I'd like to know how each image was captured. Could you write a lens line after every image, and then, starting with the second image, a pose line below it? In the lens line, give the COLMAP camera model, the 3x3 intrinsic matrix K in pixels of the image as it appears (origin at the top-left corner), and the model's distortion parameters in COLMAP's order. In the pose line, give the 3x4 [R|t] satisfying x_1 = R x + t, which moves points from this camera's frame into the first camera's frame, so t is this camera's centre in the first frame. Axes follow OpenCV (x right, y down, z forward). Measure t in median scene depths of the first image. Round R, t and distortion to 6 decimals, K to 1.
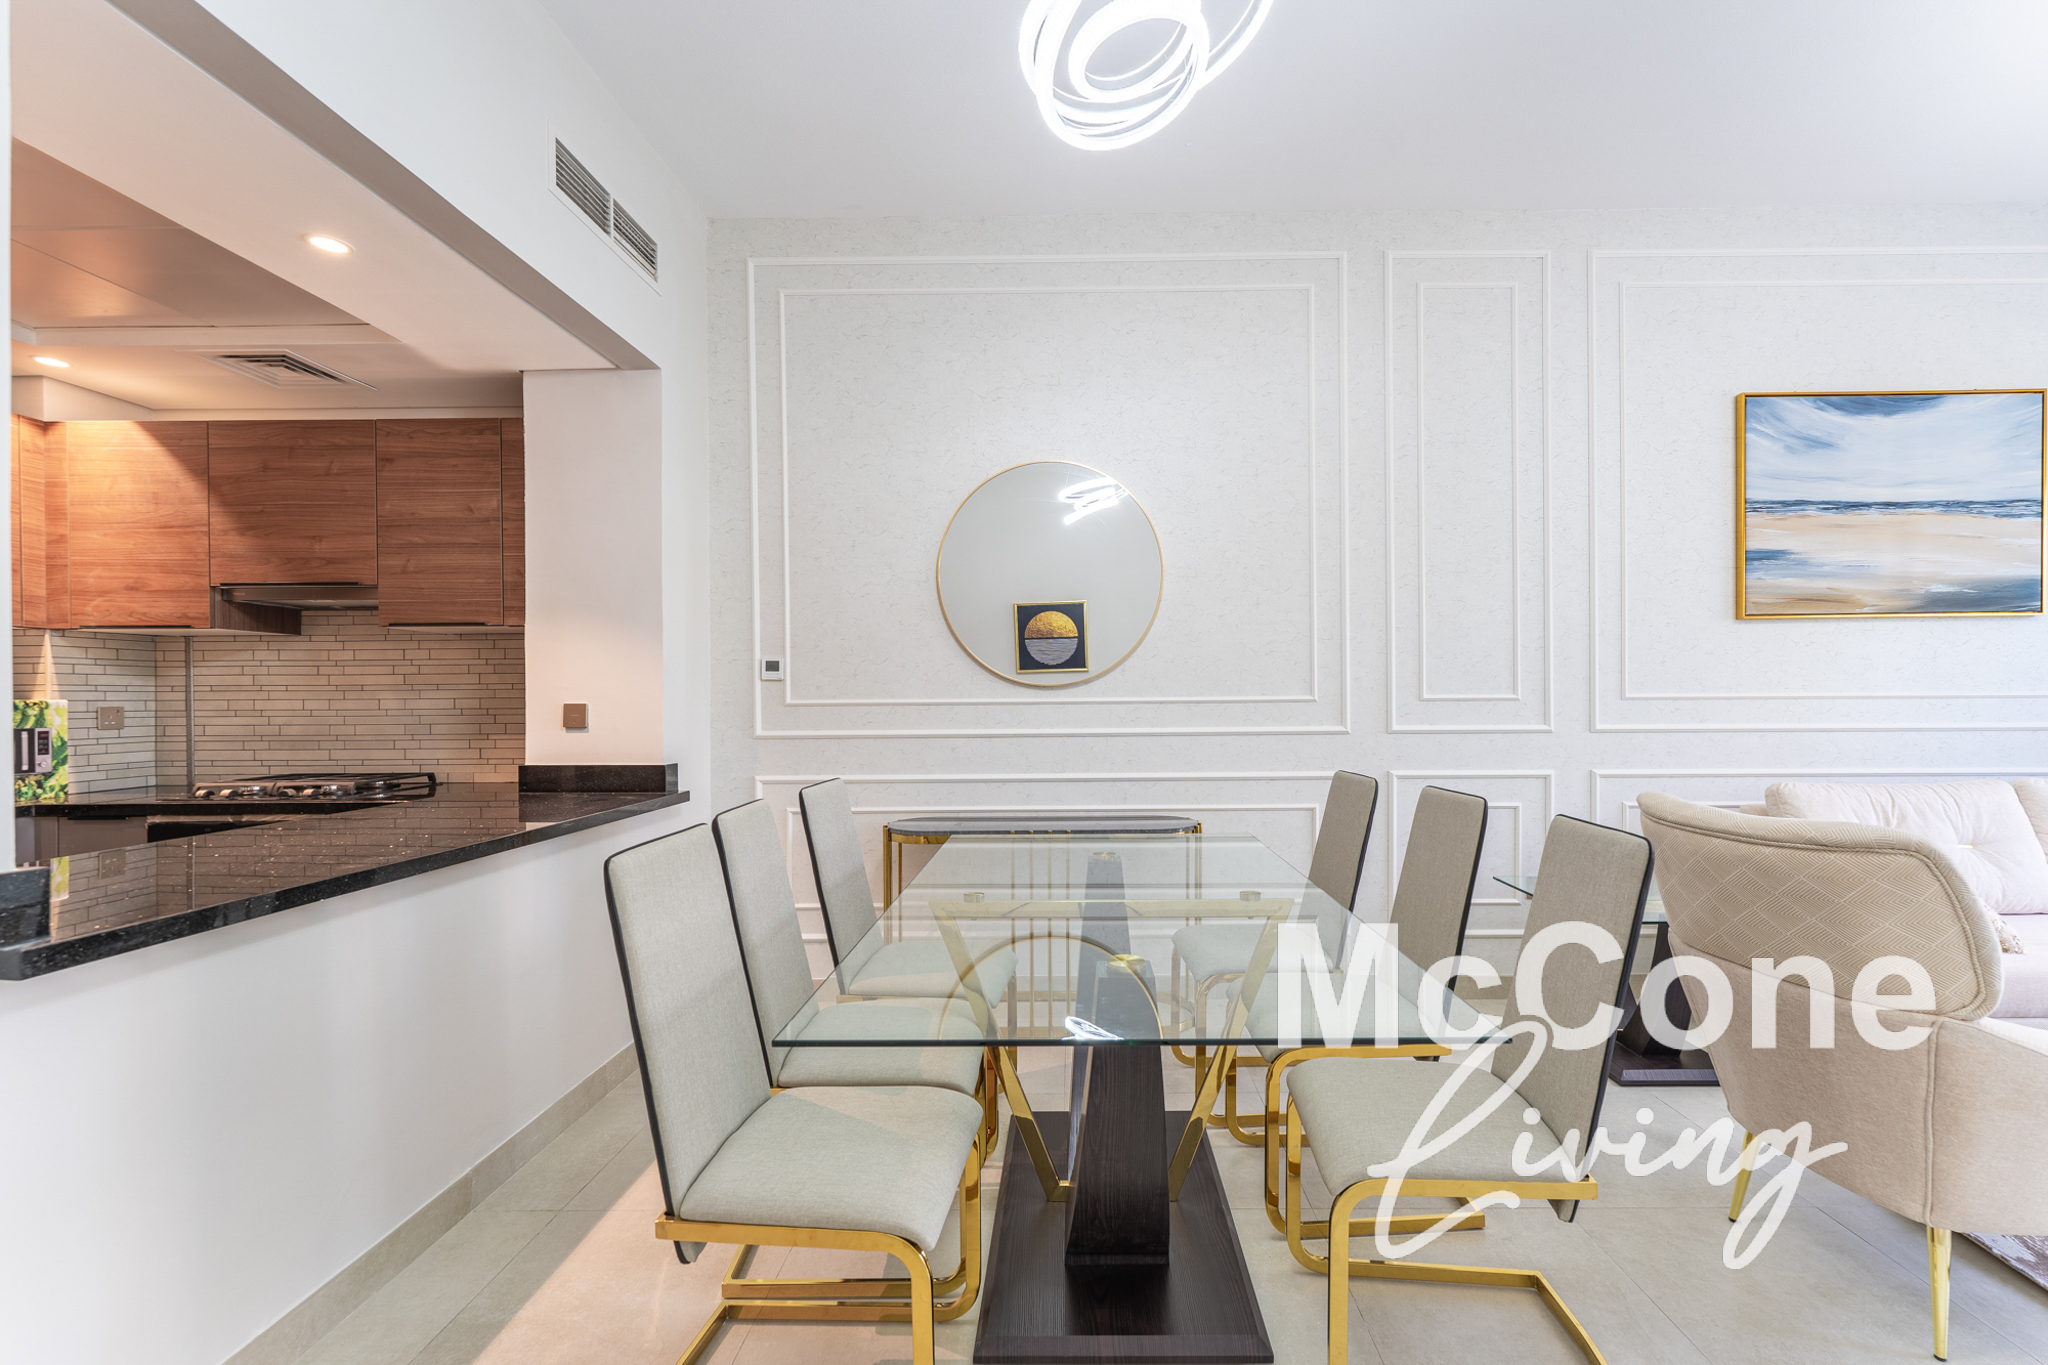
lens RADIAL K [[859.6, 0, 1068.0], [0, 859.6, 707.0], [0, 0, 1]] dist [0.000138, -0.000235]
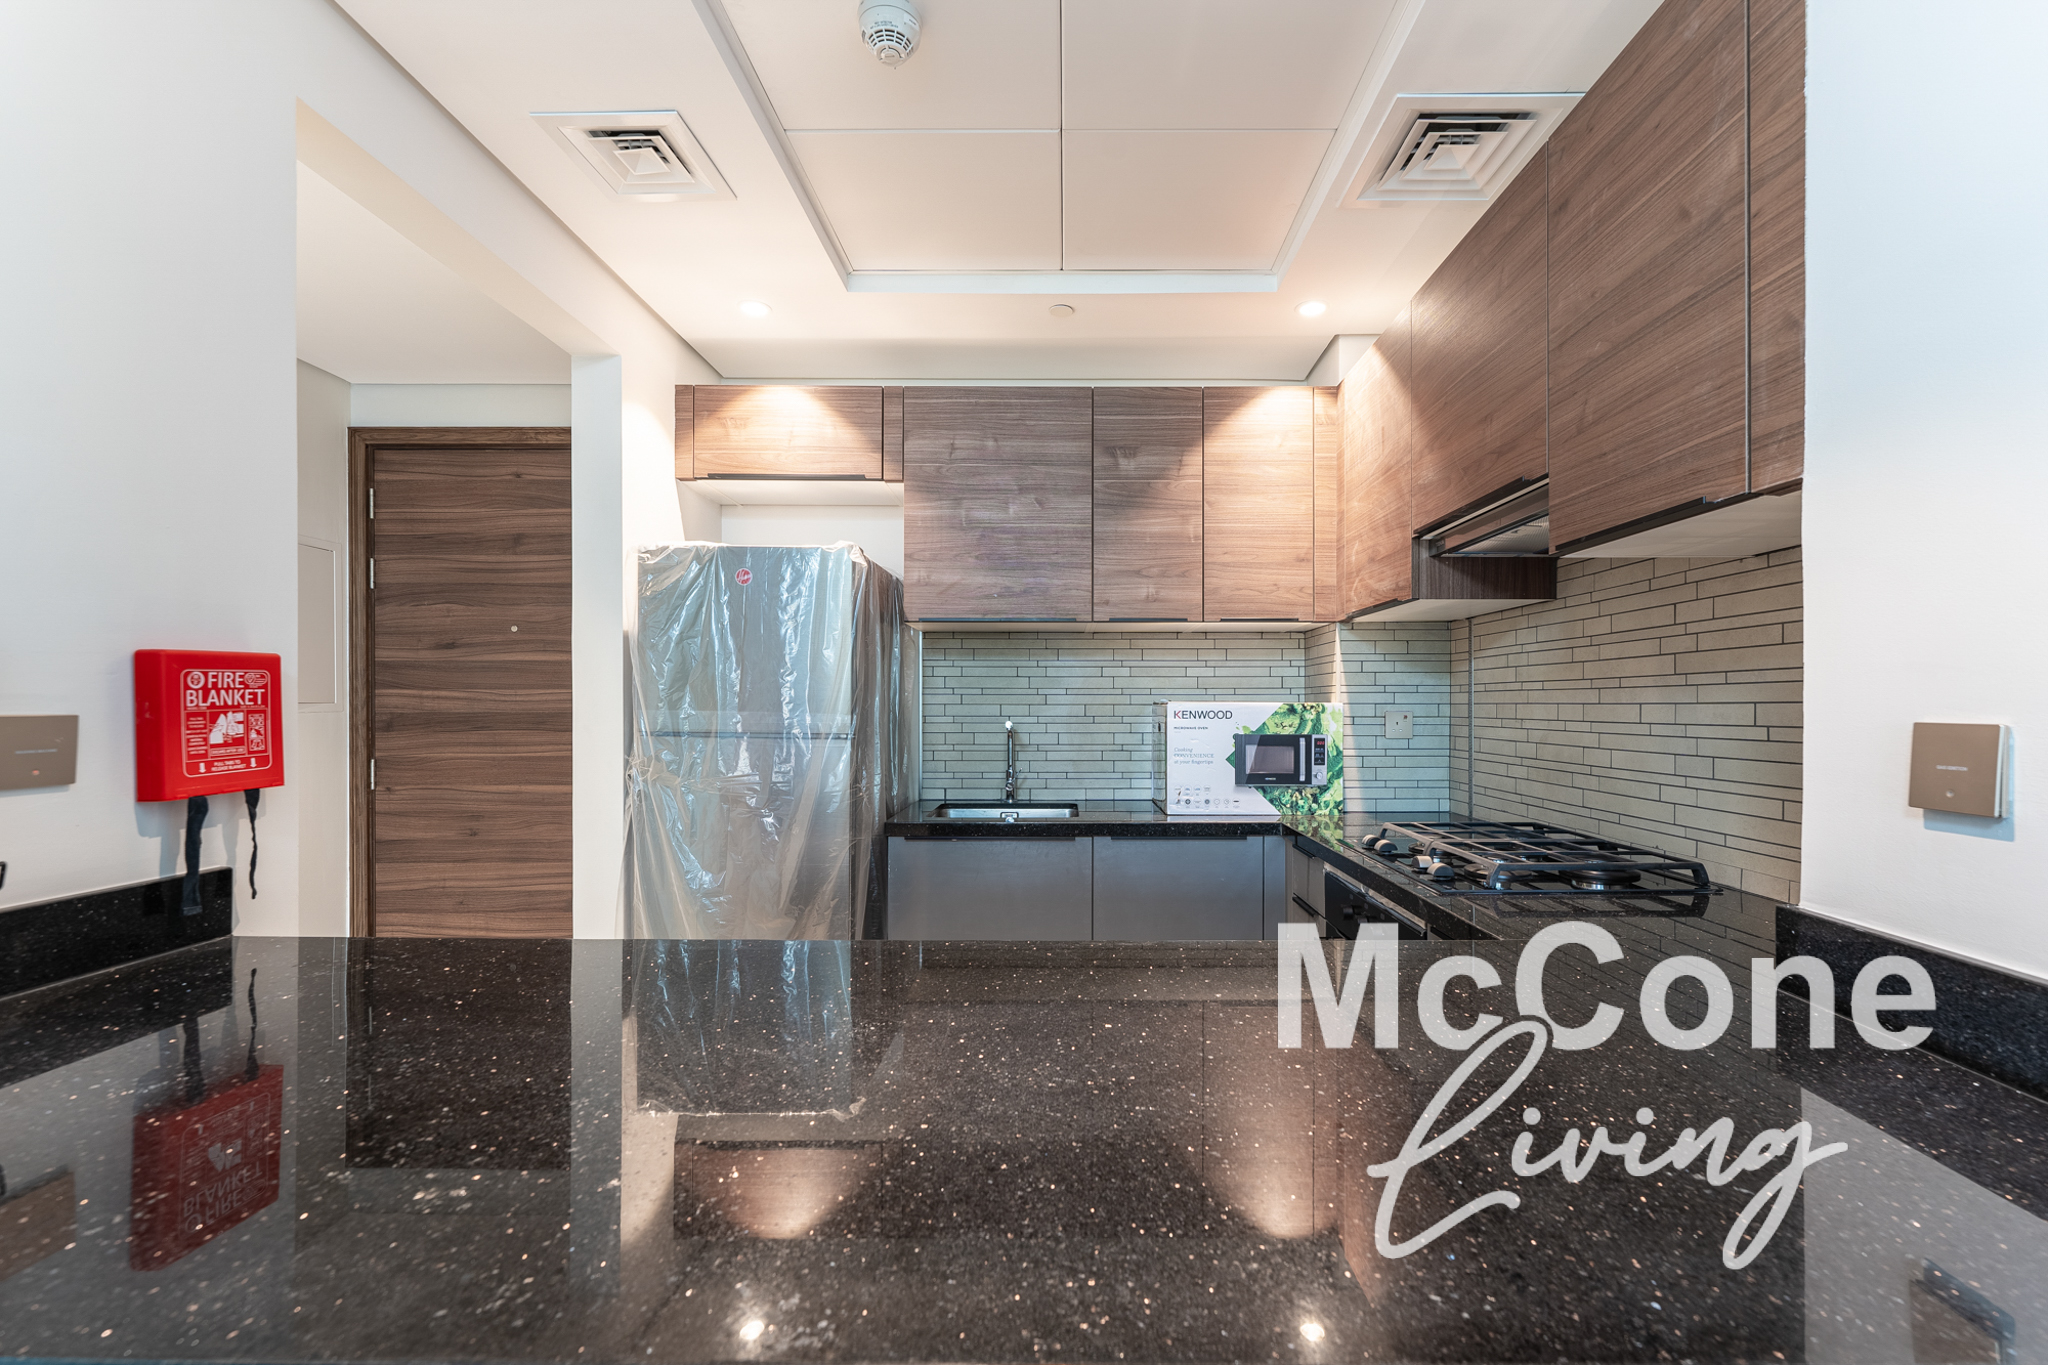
lens RADIAL K [[859.6, 0, 1068.0], [0, 859.6, 707.0], [0, 0, 1]] dist [0.000138, -0.000235]
pose [[0.004570, 0.009276, -0.999947, -0.258444], [-0.010174, 0.999906, 0.009229, -0.007674], [0.999938, 0.010131, 0.004664, 0.605922]]
